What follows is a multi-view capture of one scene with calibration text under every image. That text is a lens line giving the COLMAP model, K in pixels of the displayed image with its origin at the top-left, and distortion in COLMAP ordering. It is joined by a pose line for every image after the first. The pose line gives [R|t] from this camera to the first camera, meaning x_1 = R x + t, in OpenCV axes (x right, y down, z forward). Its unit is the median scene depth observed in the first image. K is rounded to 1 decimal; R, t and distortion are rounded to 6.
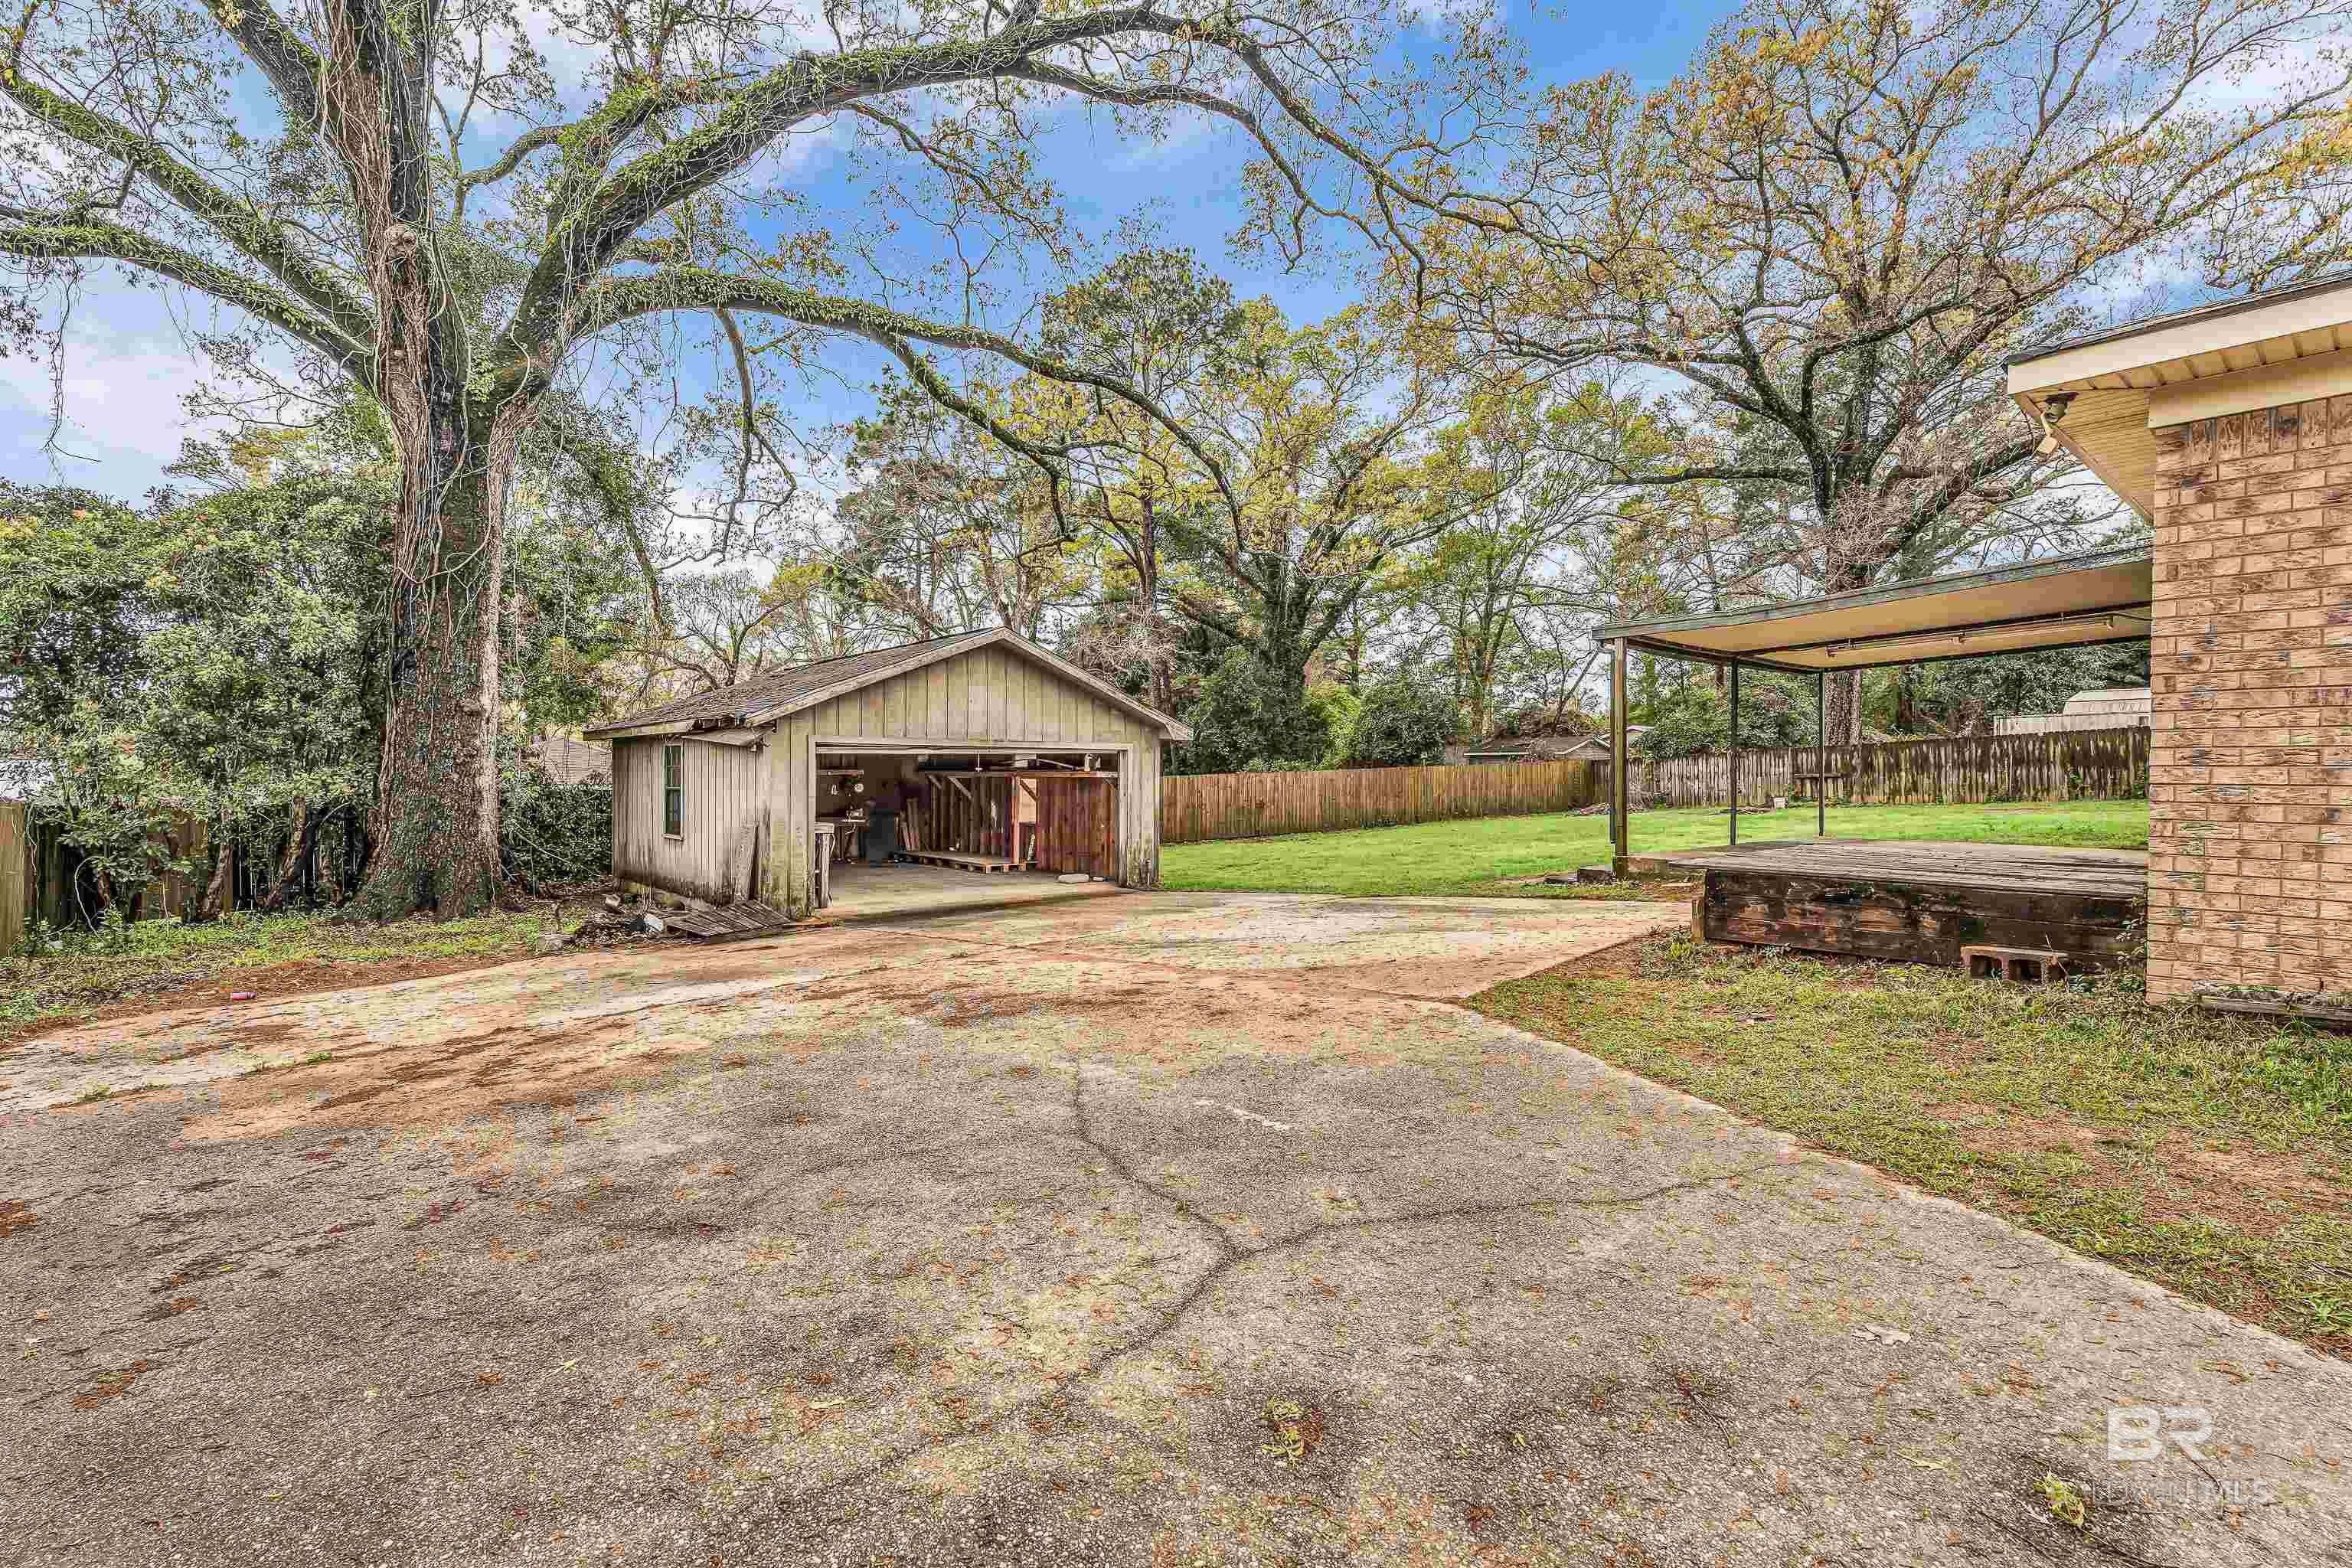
lens RADIAL K [[1048.6, 0, 1188.6], [0, 1048.6, 786.0], [0, 0, 1]] dist [0.000706, 0.000395]
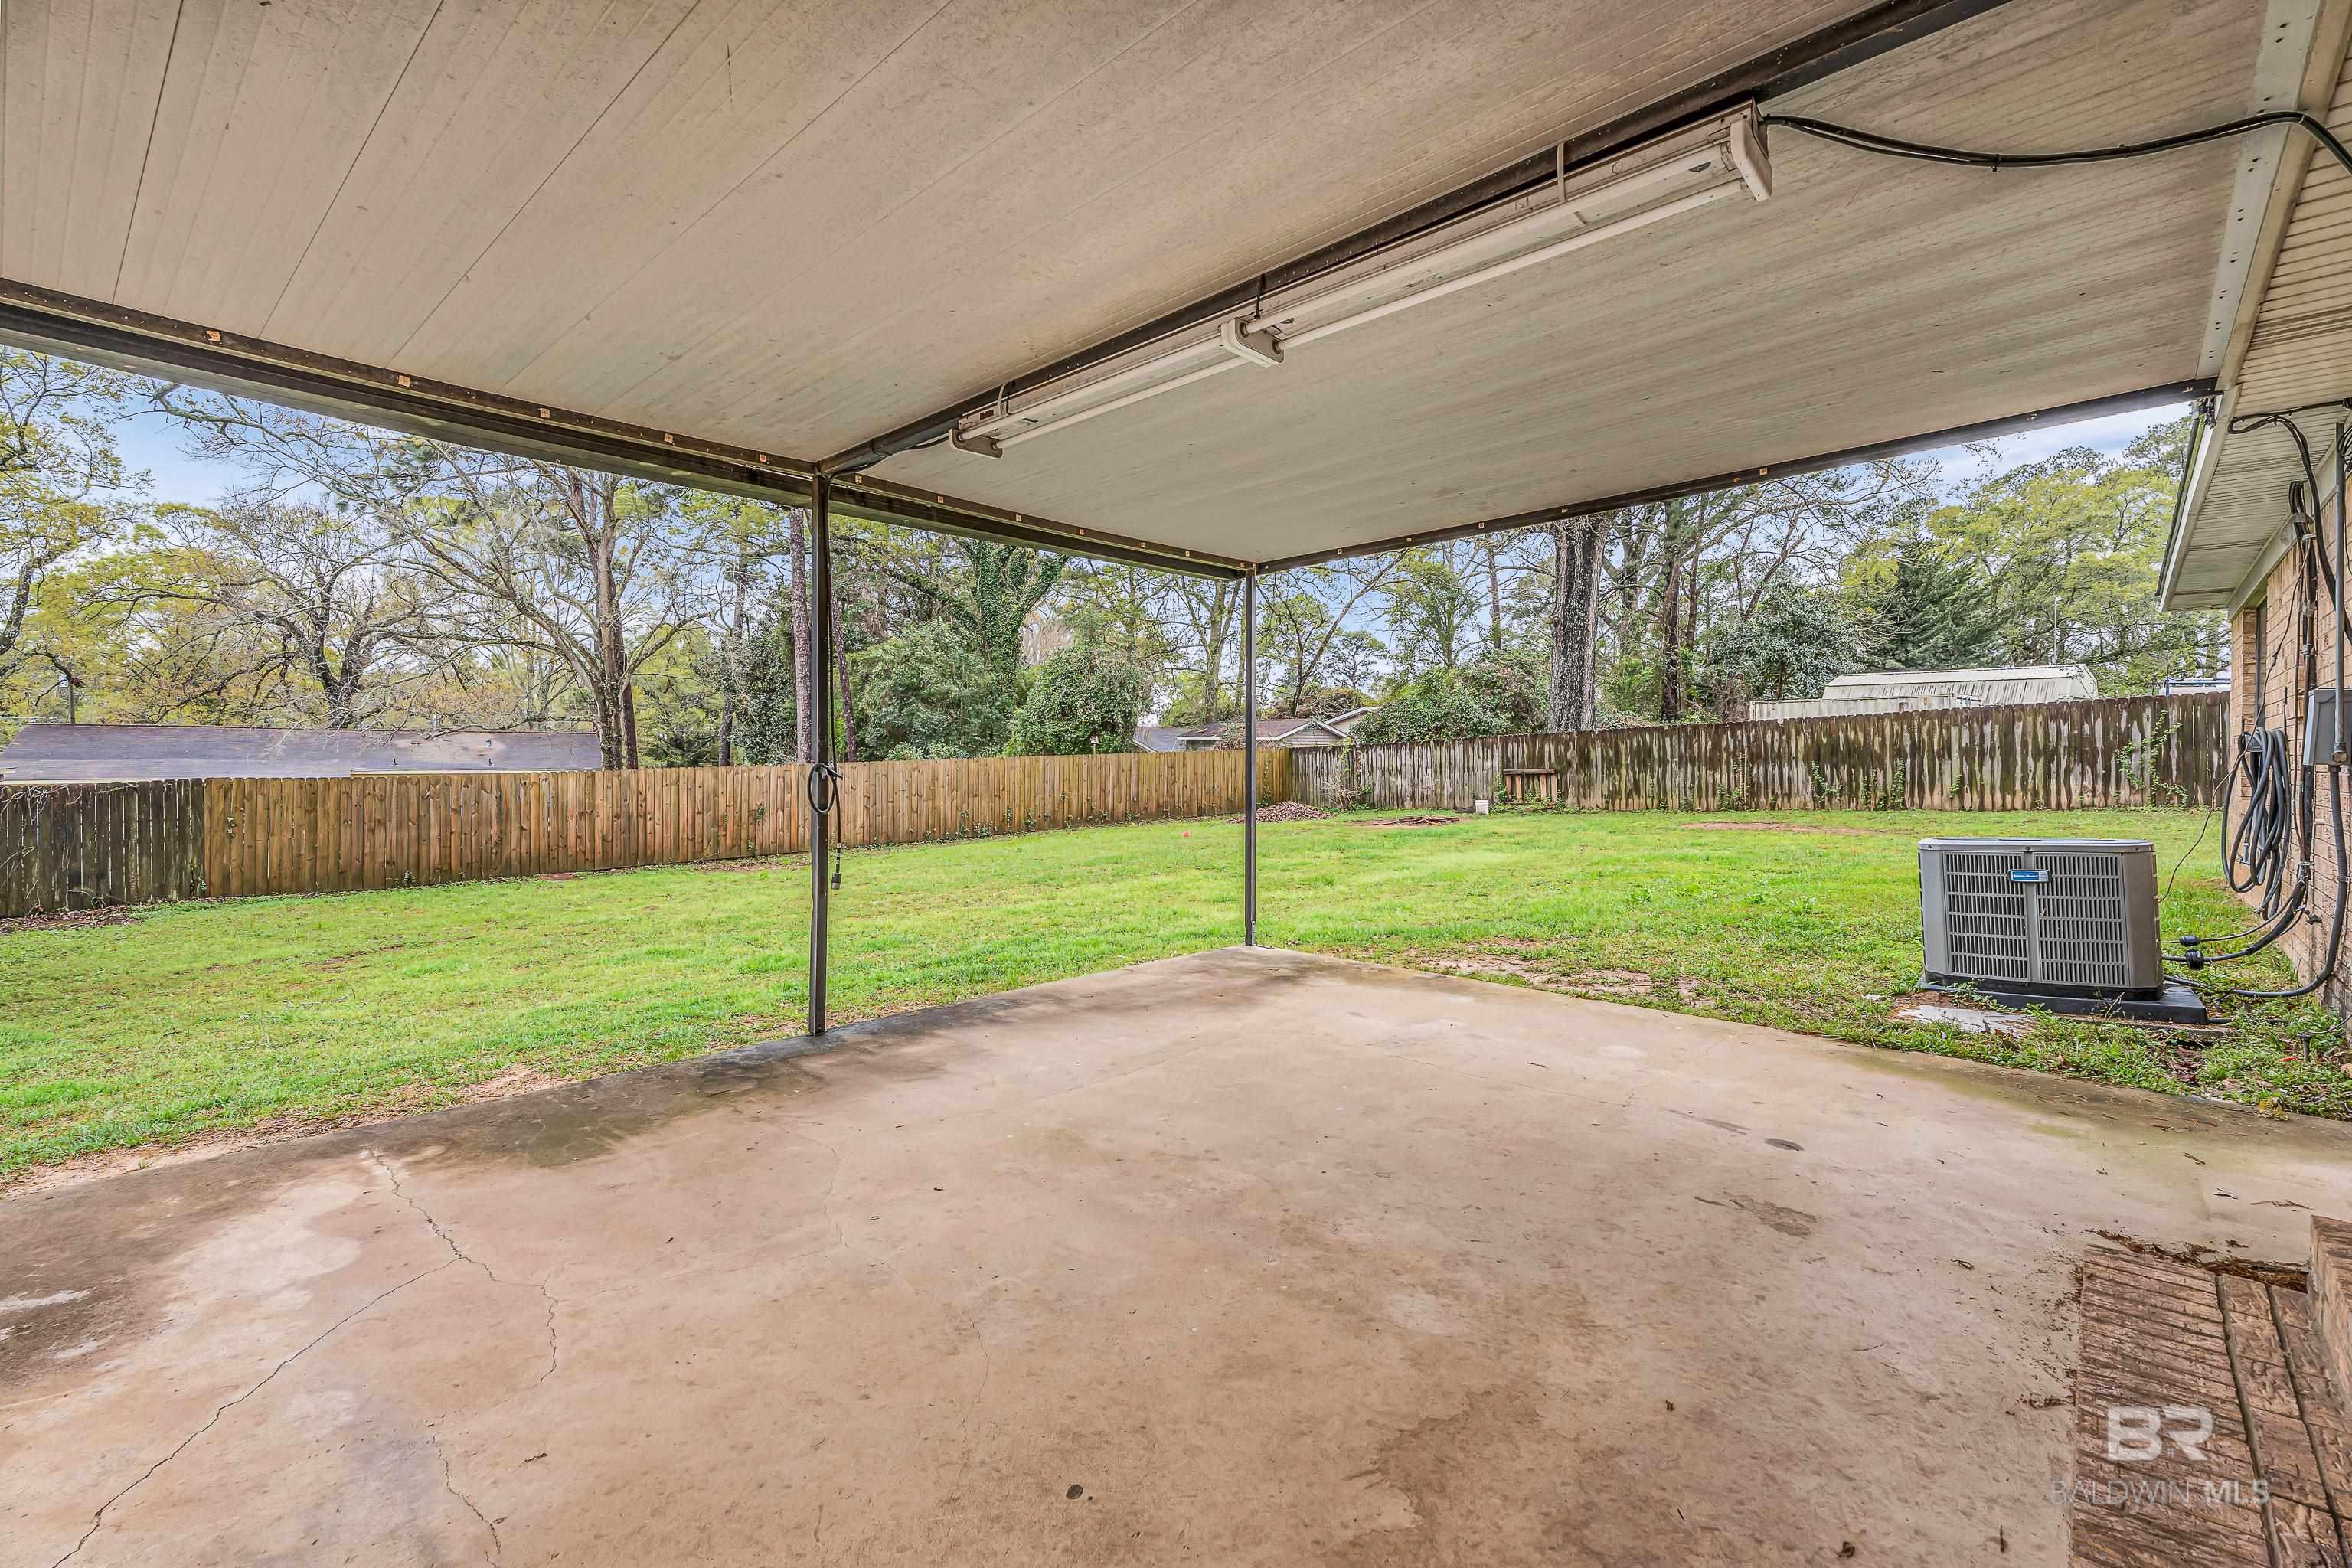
lens RADIAL K [[1048.6, 0, 1184.9], [0, 1048.6, 773.8], [0, 0, 1]] dist [0.000706, 0.000395]
pose [[0.990308, 0.003137, 0.138856, 0.256530], [-0.004200, 0.999964, 0.007359, -0.013937], [-0.138828, -0.007871, 0.990285, 0.282874]]
